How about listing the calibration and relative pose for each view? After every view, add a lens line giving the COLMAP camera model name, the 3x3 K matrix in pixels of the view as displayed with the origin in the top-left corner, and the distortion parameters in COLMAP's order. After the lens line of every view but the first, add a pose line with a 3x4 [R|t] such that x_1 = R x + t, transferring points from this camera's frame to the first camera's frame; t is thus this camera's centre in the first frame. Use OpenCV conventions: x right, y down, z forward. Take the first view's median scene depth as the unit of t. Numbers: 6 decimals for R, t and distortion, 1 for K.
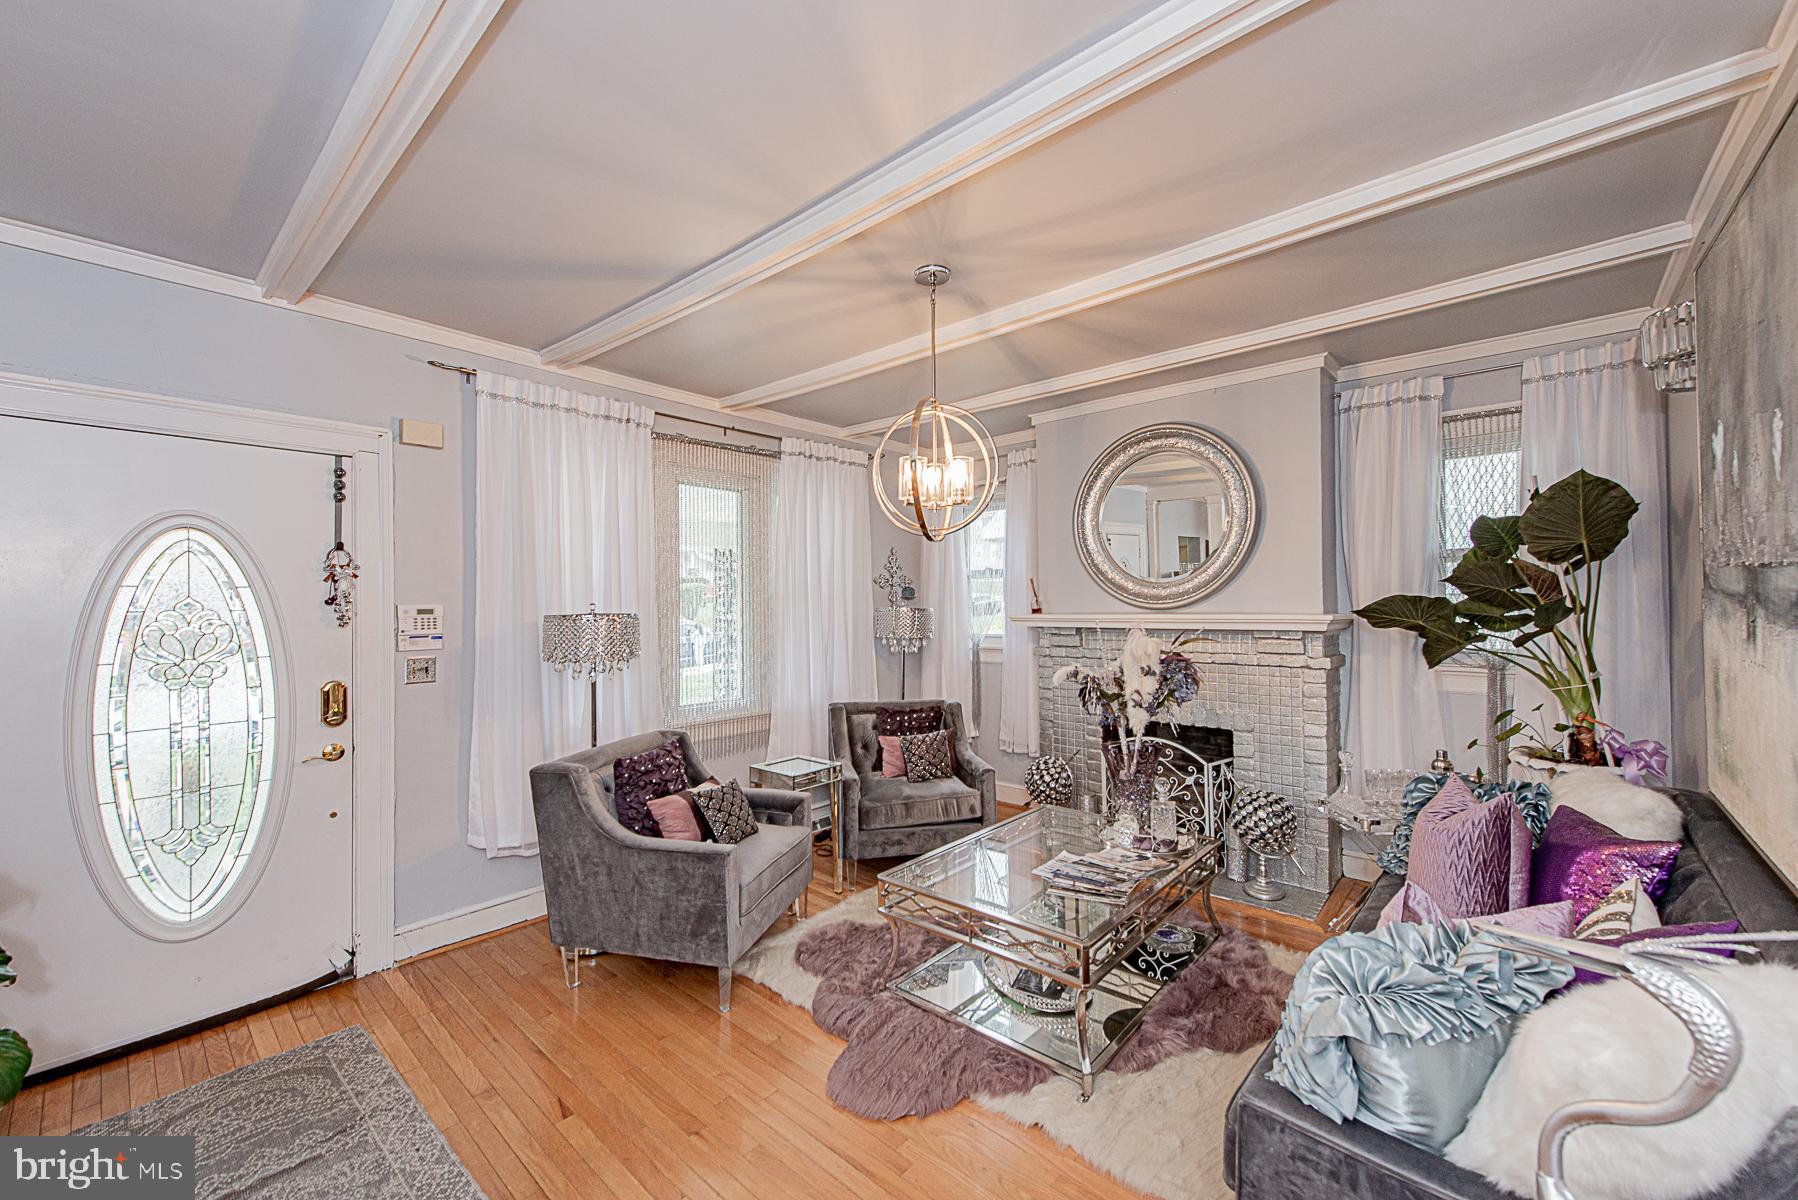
lens RADIAL K [[706.3, 0, 895.9], [0, 706.3, 598.6], [0, 0, 1]] dist [0.011022, -0.003098]
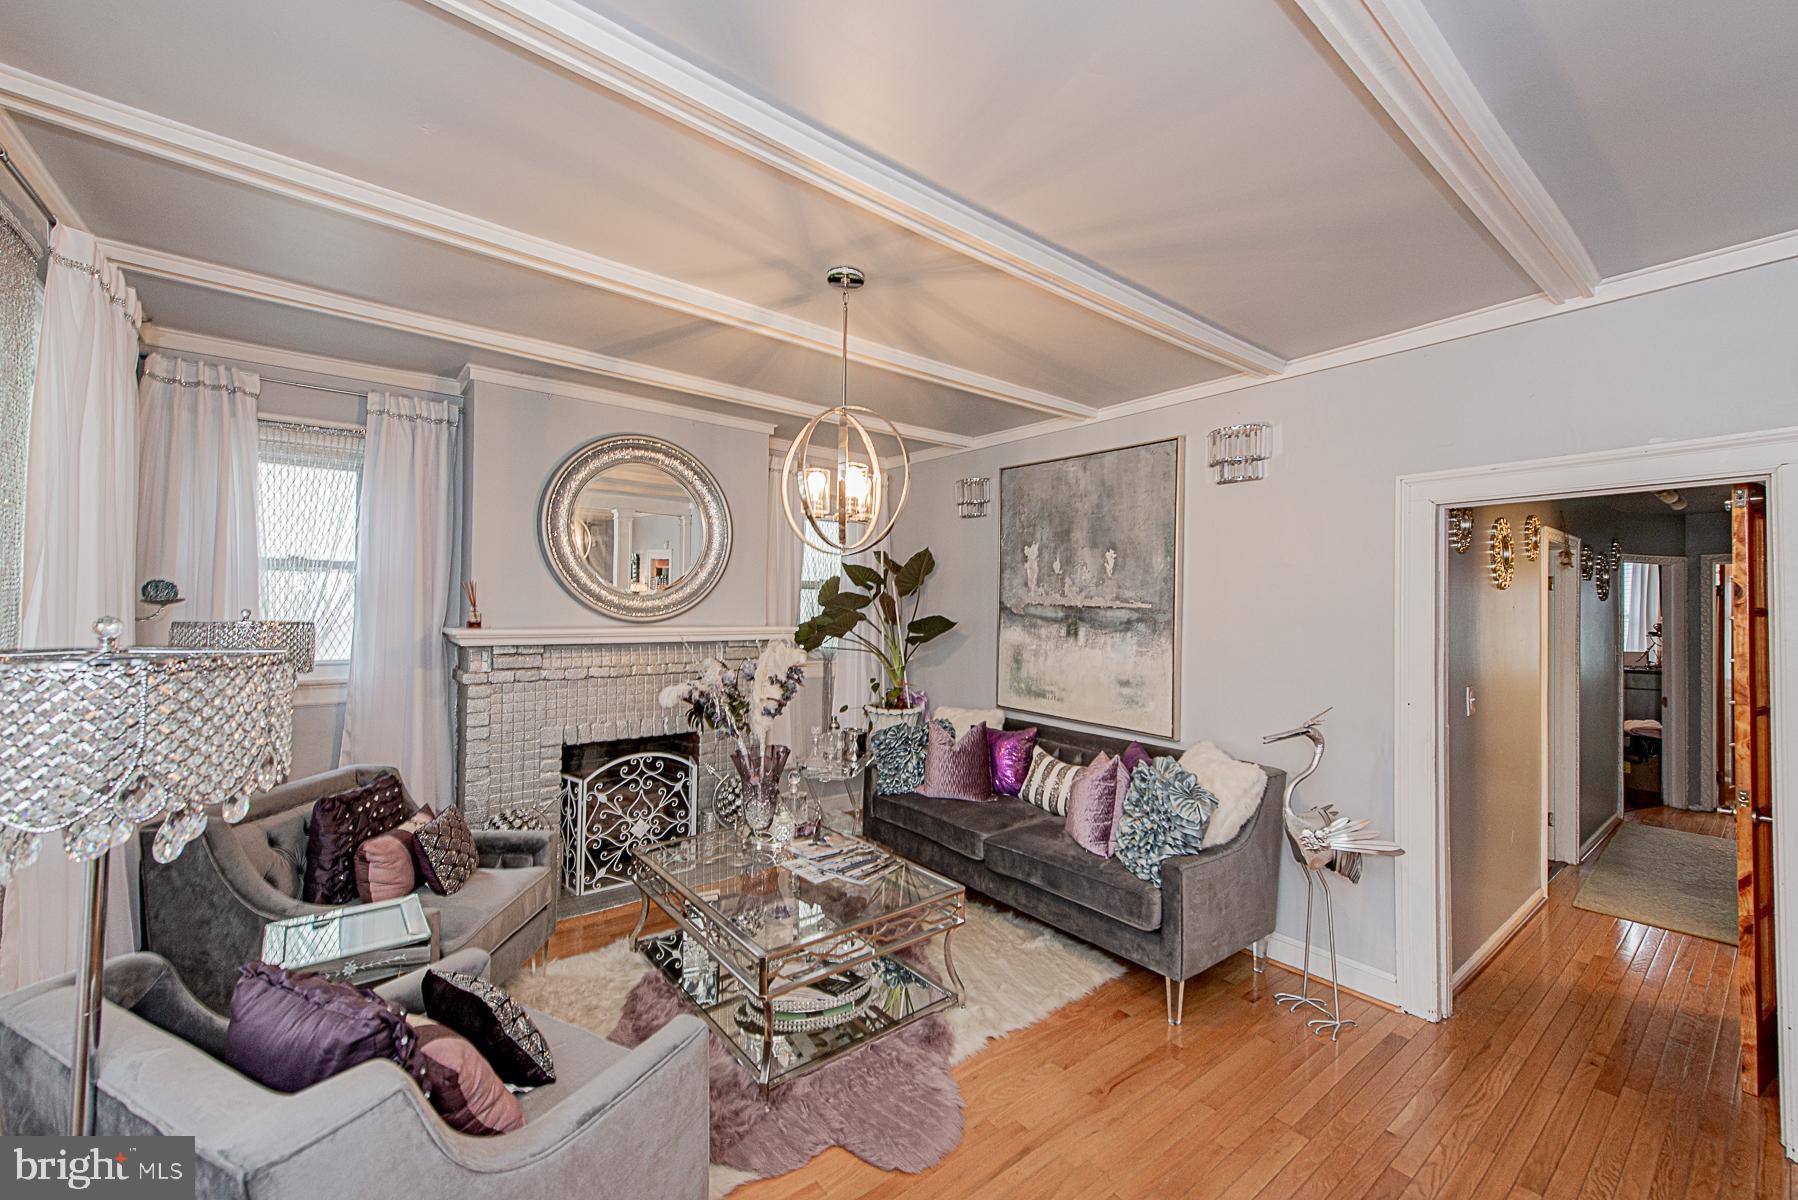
lens RADIAL K [[706.3, 0, 913.0], [0, 706.3, 595.6], [0, 0, 1]] dist [0.011022, -0.003098]
pose [[0.163705, 0.033048, 0.985956, -0.752236], [-0.019477, 0.999352, -0.030263, 0.000475], [-0.986317, -0.014250, 0.164243, 0.651067]]
